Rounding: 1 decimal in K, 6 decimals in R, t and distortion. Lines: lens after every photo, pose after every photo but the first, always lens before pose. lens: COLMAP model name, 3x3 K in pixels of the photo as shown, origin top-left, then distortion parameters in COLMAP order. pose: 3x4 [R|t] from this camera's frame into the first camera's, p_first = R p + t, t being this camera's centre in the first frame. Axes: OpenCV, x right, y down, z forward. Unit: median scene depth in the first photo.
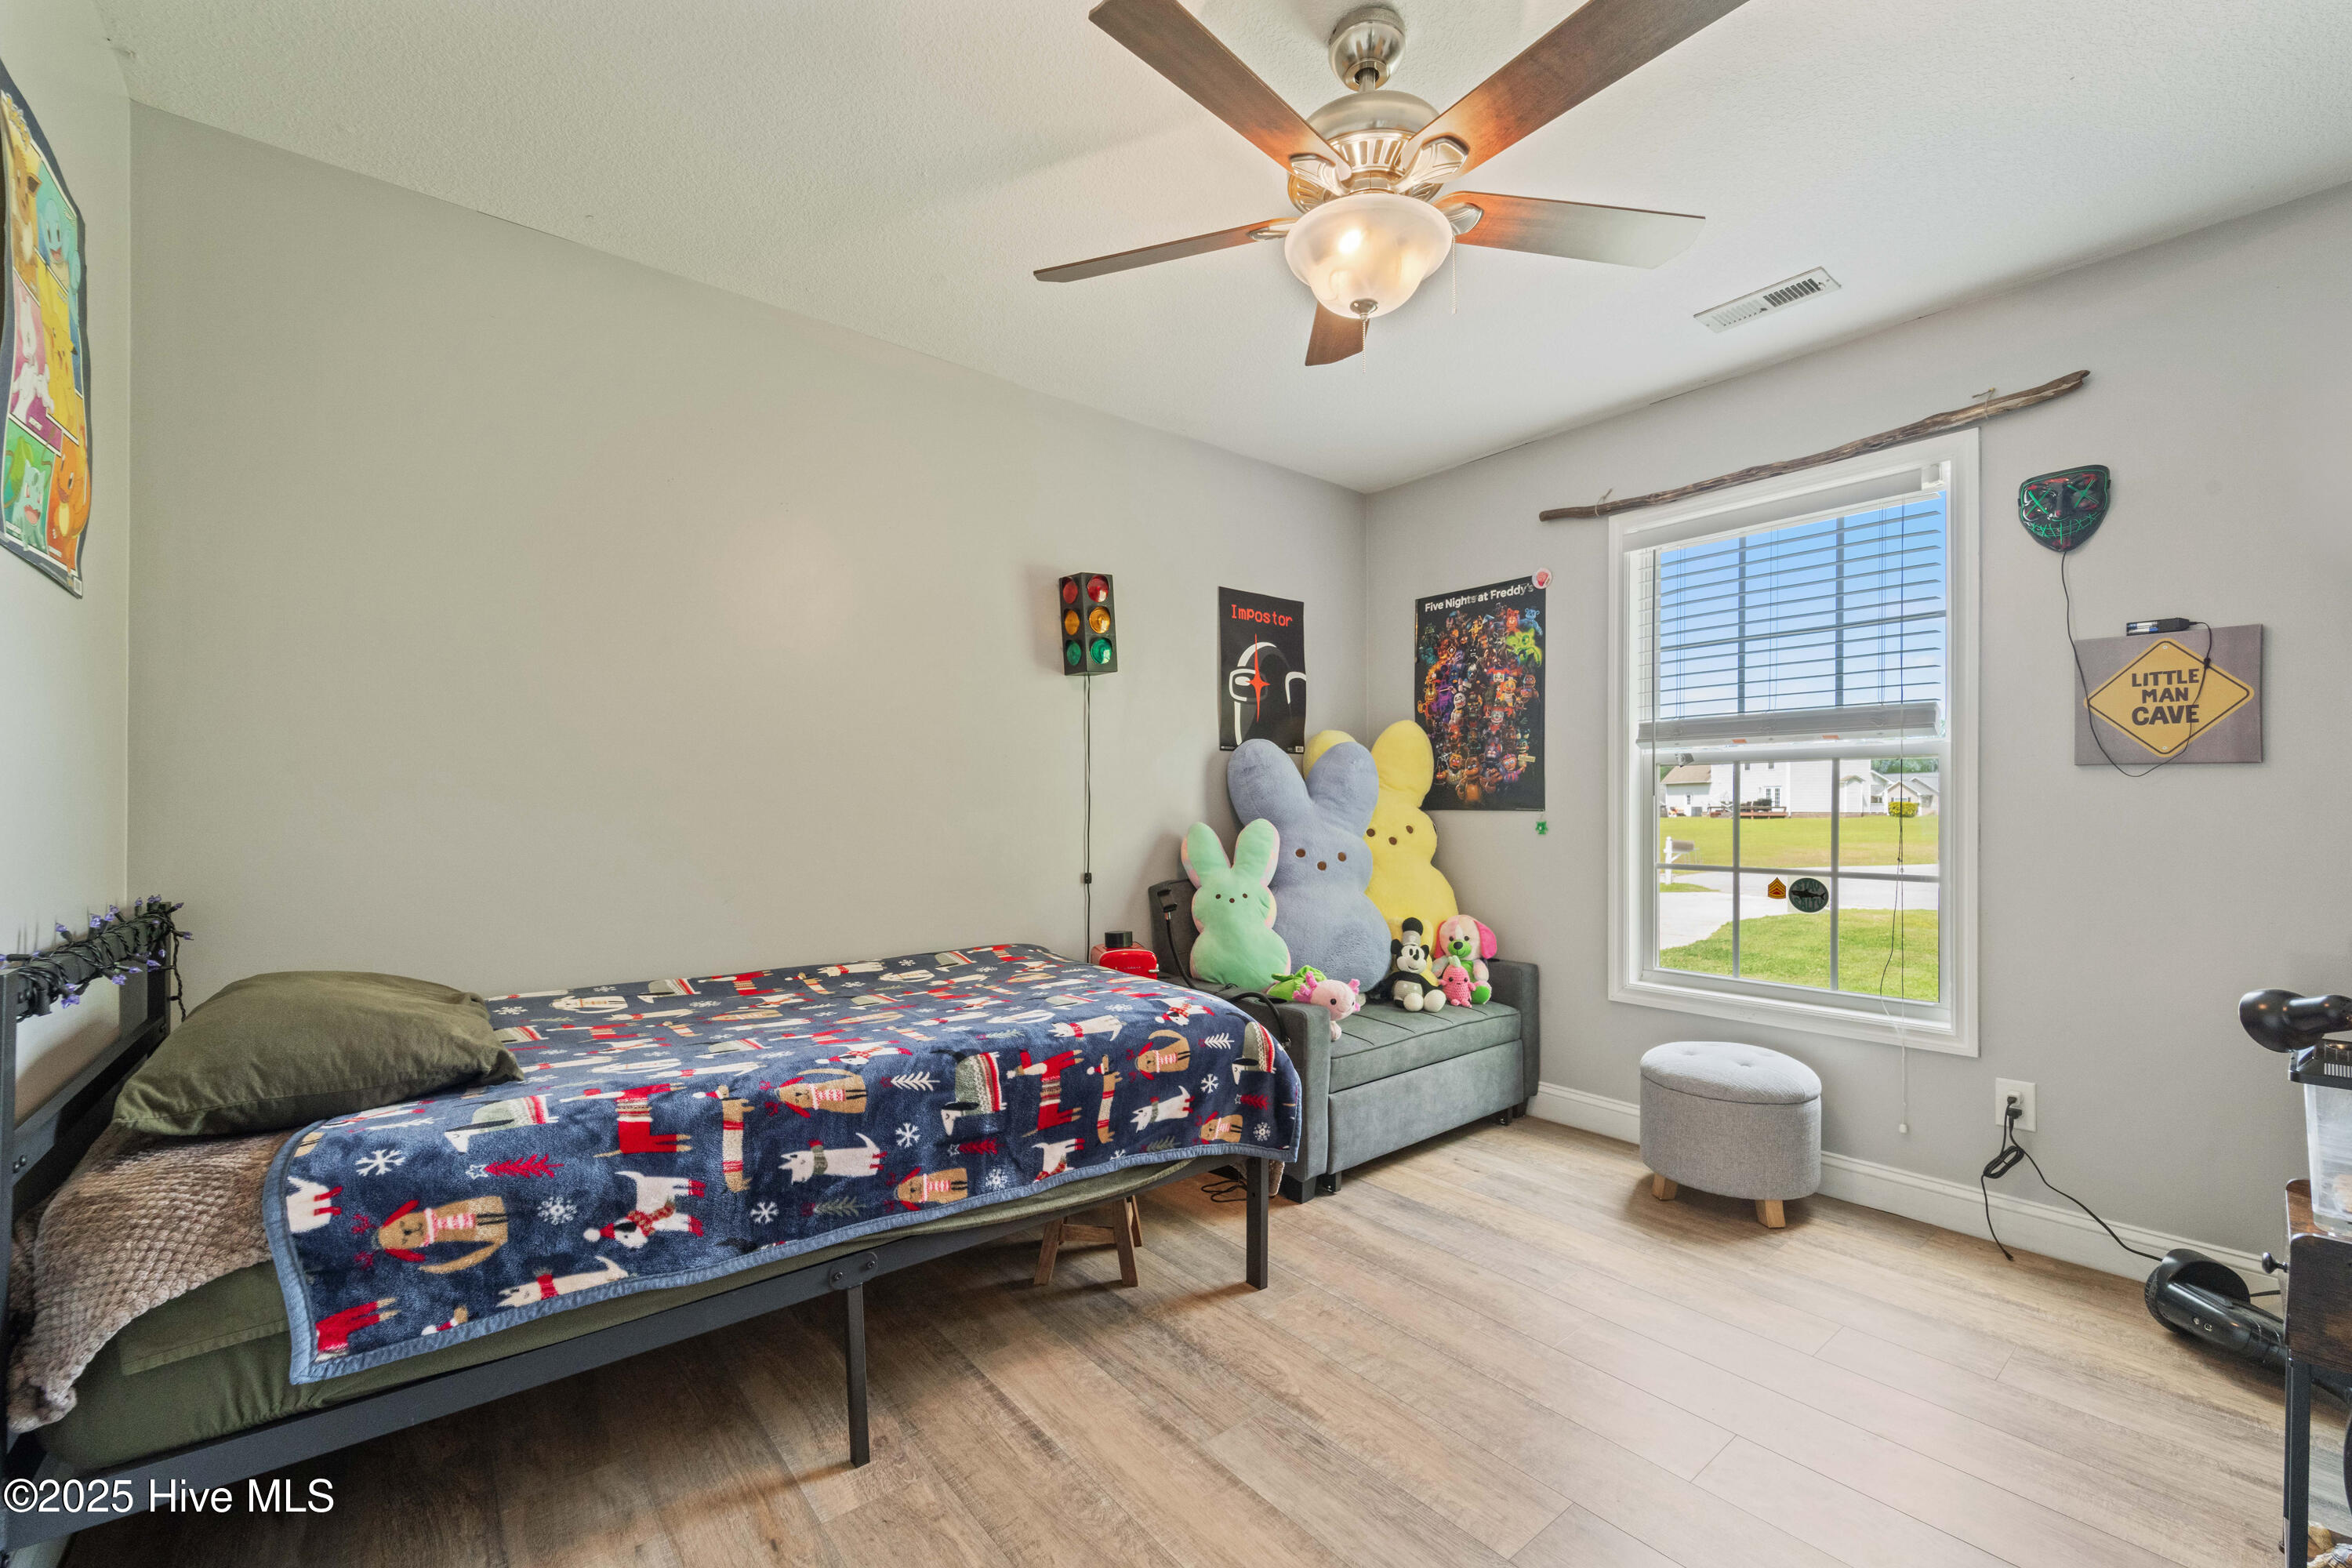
lens RADIAL K [[958.2, 0, 1162.6], [0, 958.2, 799.2], [0, 0, 1]] dist [-0.003938, 0.000185]
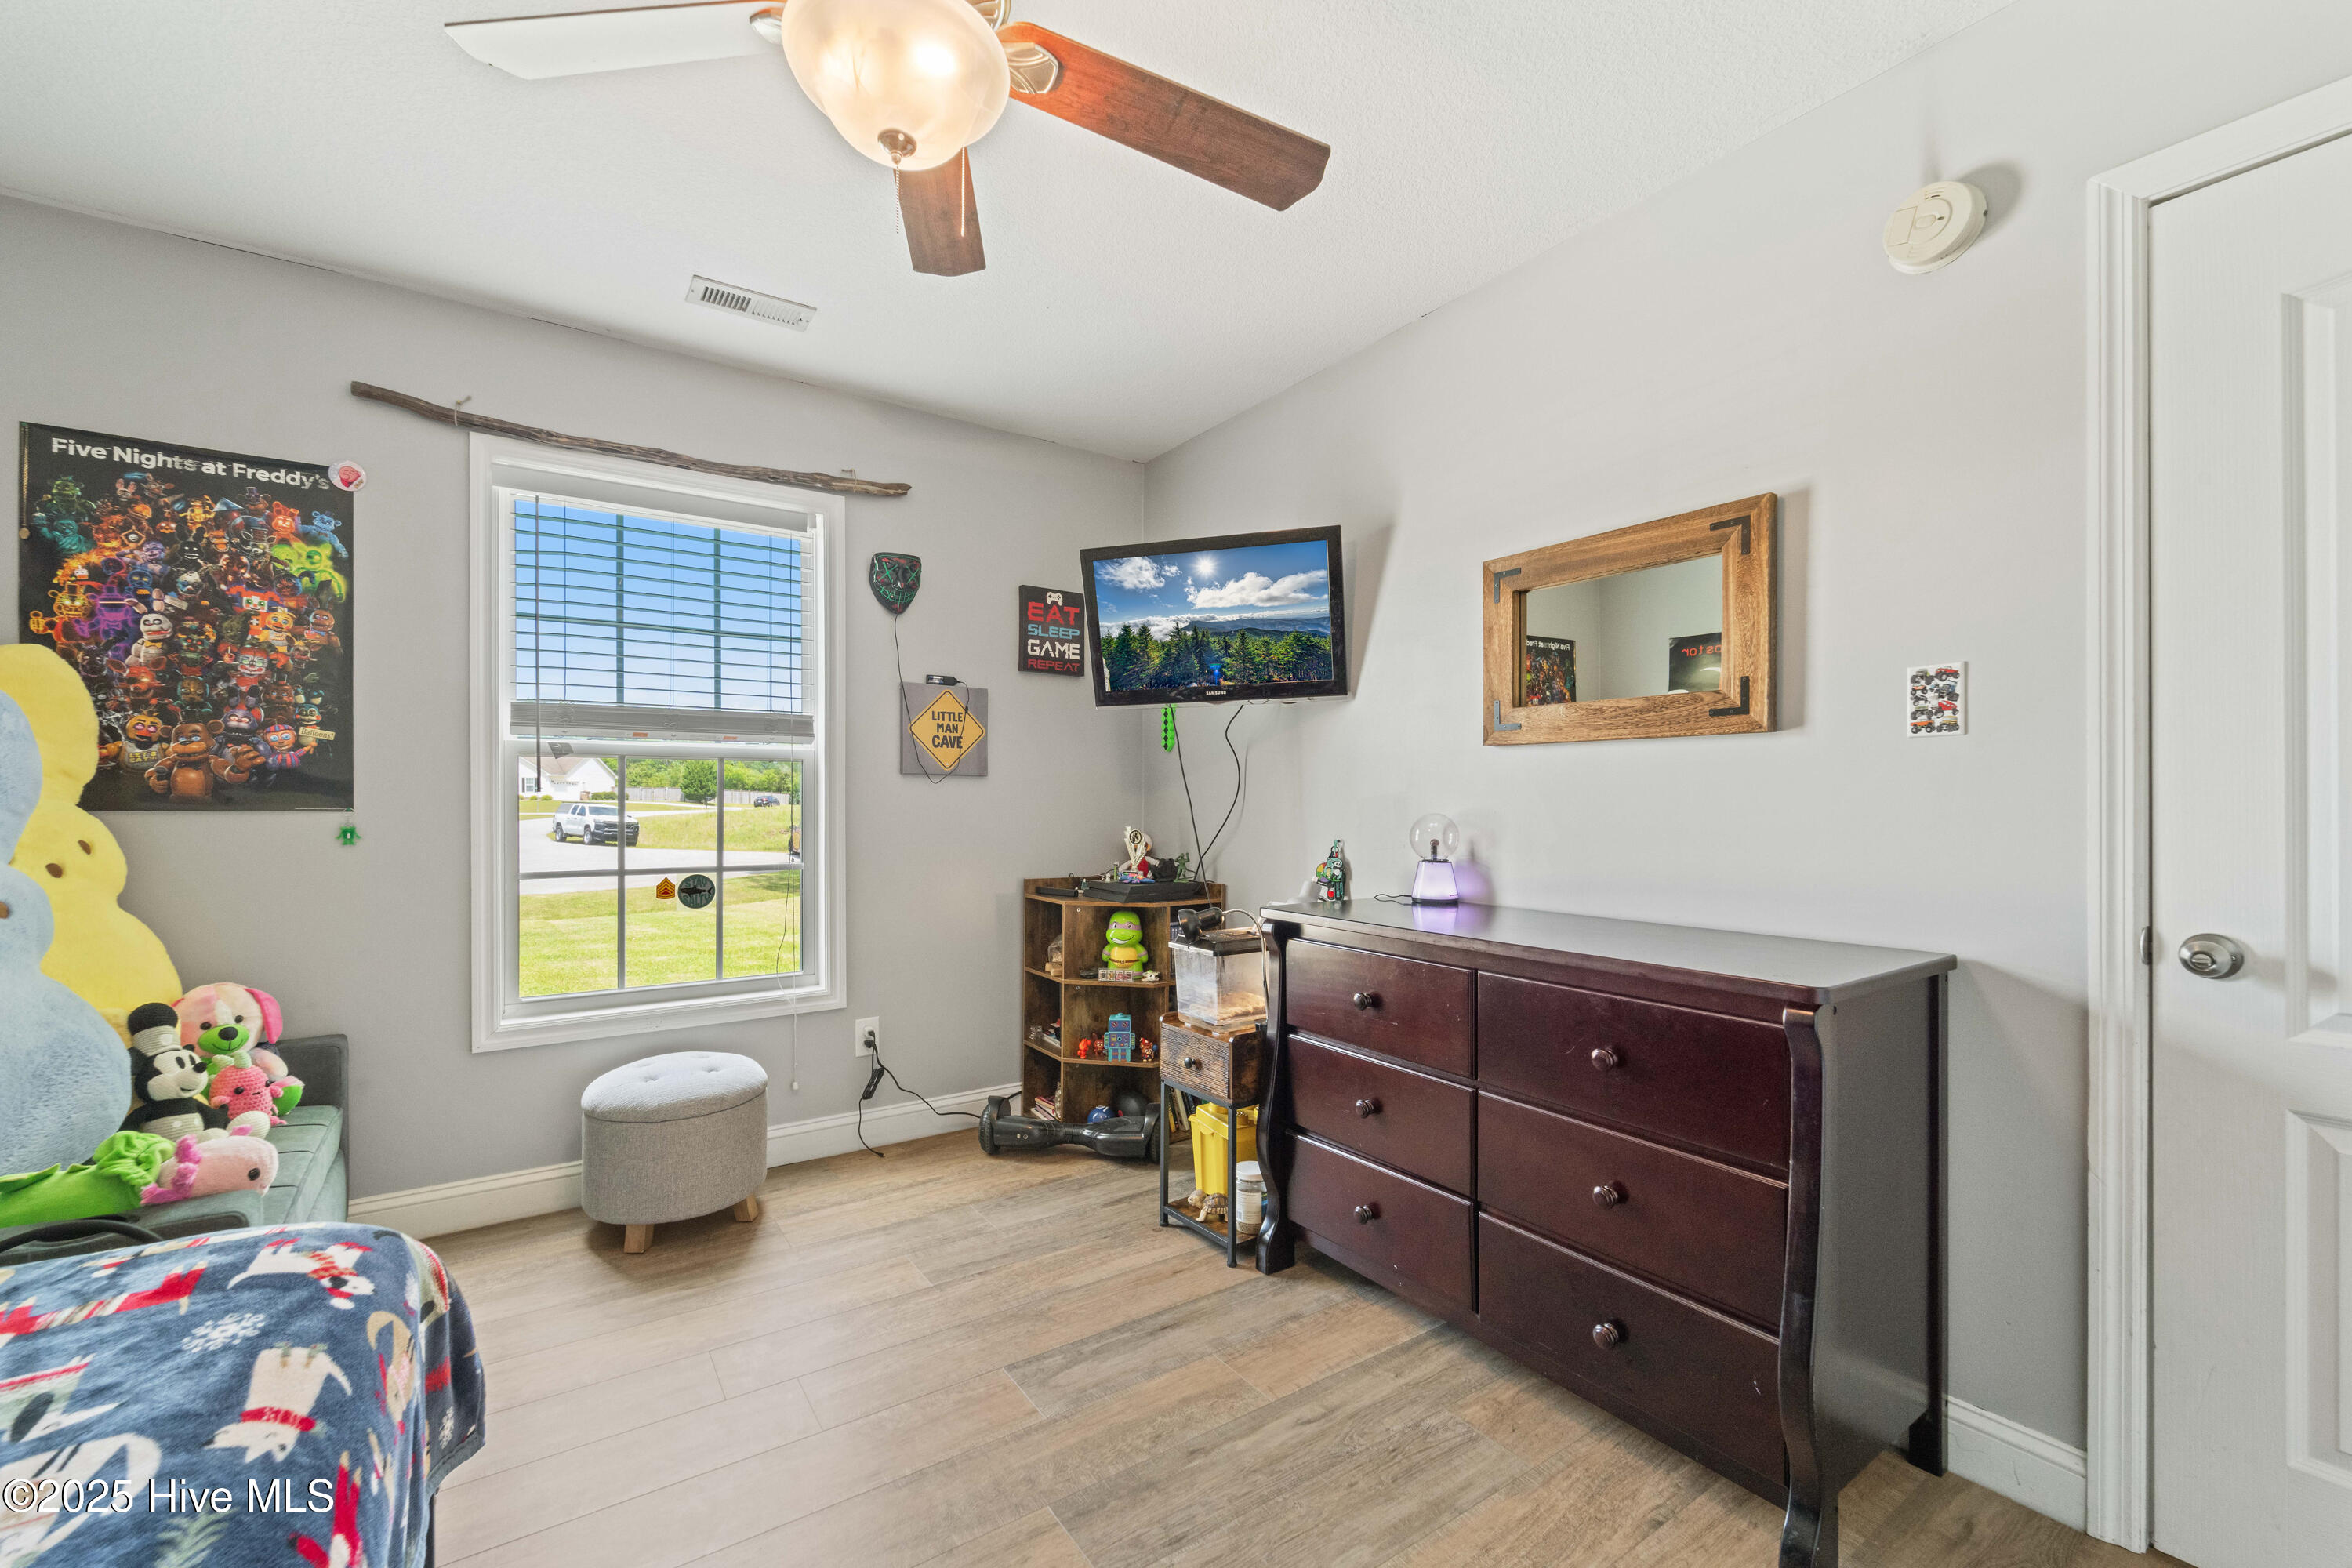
lens RADIAL K [[958.2, 0, 1158.3], [0, 958.2, 795.6], [0, 0, 1]] dist [-0.003938, 0.000185]
pose [[0.075963, 0.003235, 0.997105, -0.251941], [-0.010271, 0.999944, -0.002461, -0.003370], [-0.997058, -0.010054, 0.075992, 0.363557]]
